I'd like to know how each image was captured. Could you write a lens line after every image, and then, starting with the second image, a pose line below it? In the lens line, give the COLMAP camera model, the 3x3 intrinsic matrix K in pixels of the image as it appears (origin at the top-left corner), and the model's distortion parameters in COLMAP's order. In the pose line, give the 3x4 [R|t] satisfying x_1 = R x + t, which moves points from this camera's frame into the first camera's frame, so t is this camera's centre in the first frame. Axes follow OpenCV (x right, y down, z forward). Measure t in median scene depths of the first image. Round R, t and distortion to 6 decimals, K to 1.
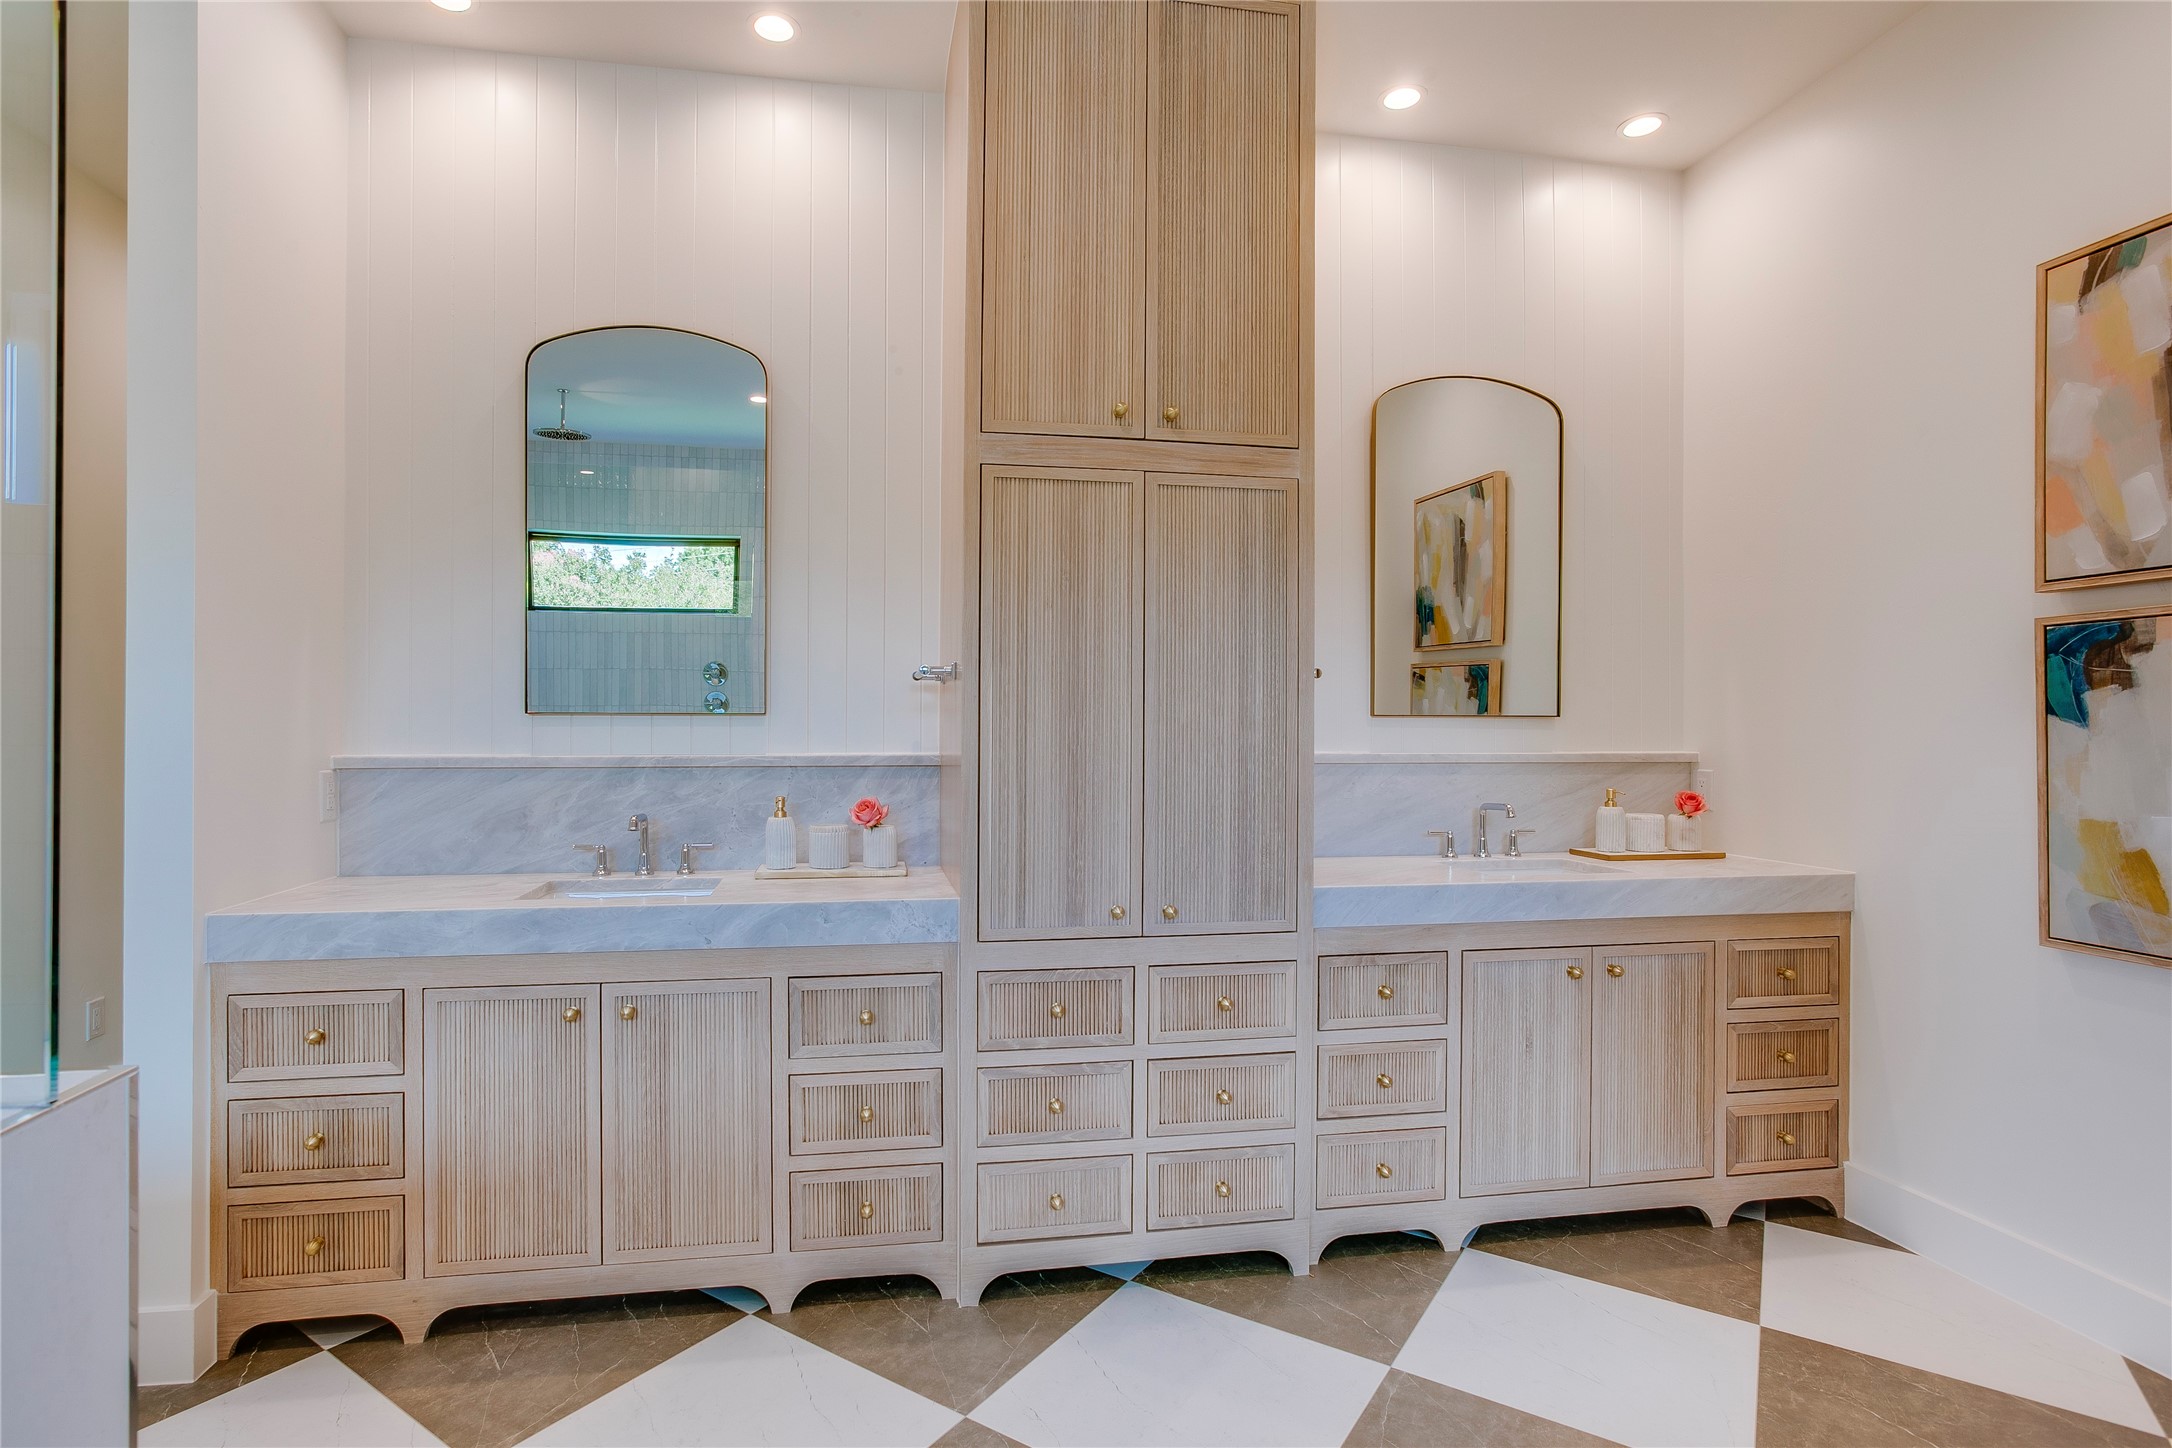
lens RADIAL K [[1059.9, 0, 1074.4], [0, 1059.9, 734.9], [0, 0, 1]] dist [-0.027446, 0.007182]
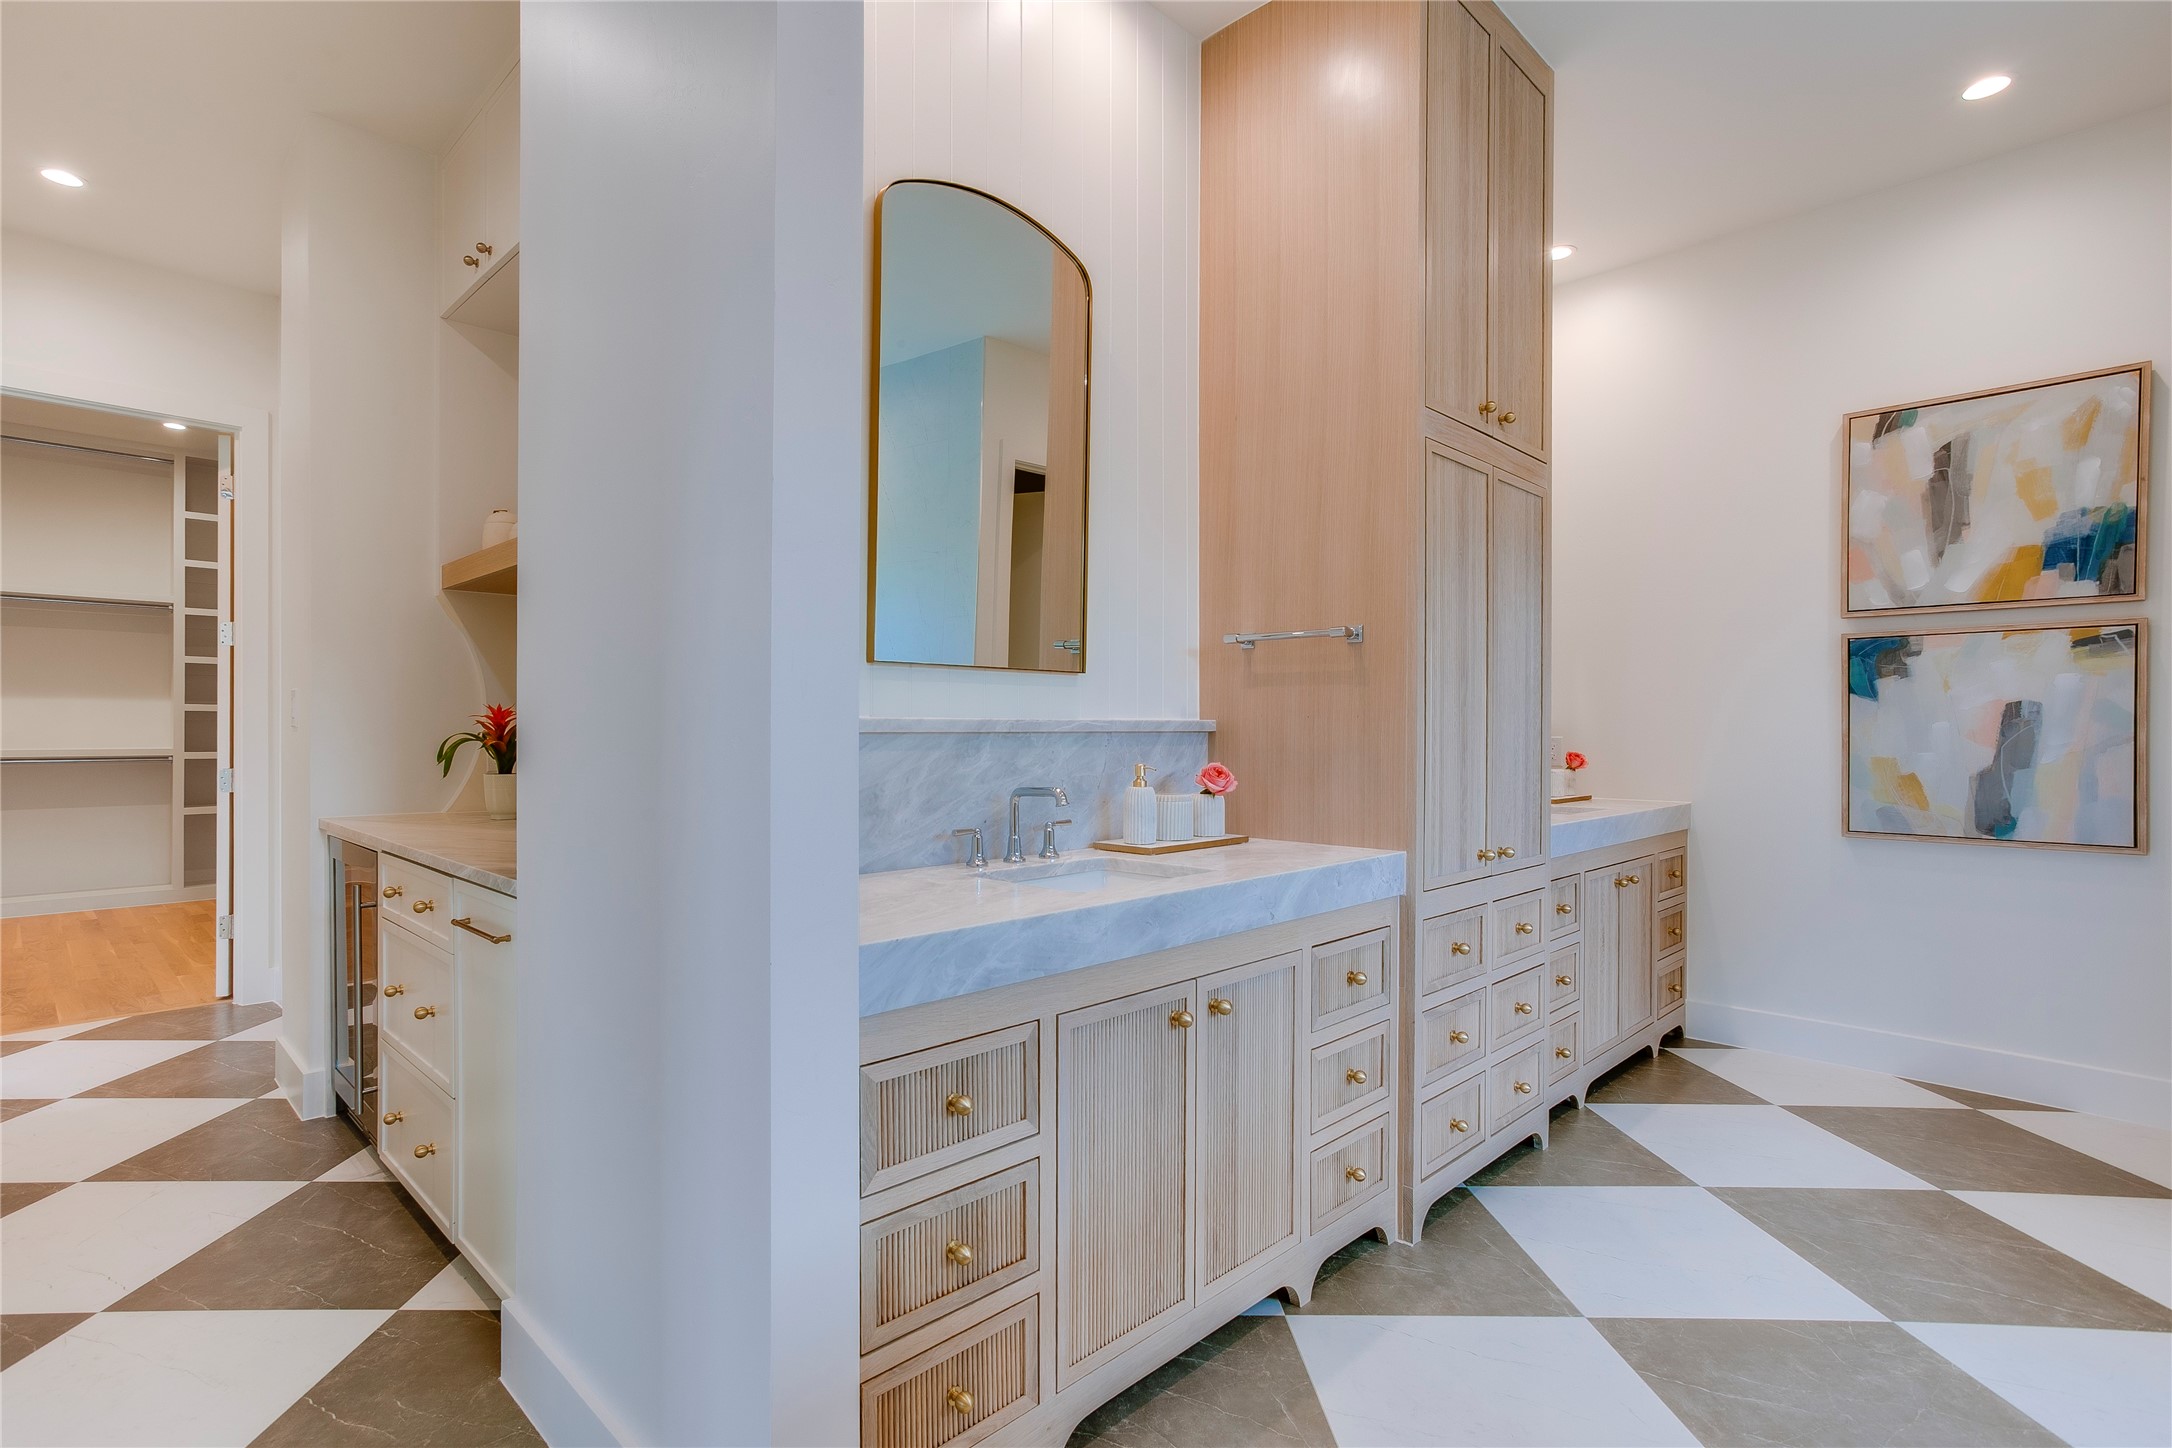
lens RADIAL K [[1059.9, 0, 1066.9], [0, 1059.9, 745.0], [0, 0, 1]] dist [-0.027446, 0.007182]
pose [[0.822747, -0.009617, 0.568326, -1.009455], [0.003532, 0.999924, 0.011806, 0.037705], [-0.568397, -0.007706, 0.822719, 0.358528]]
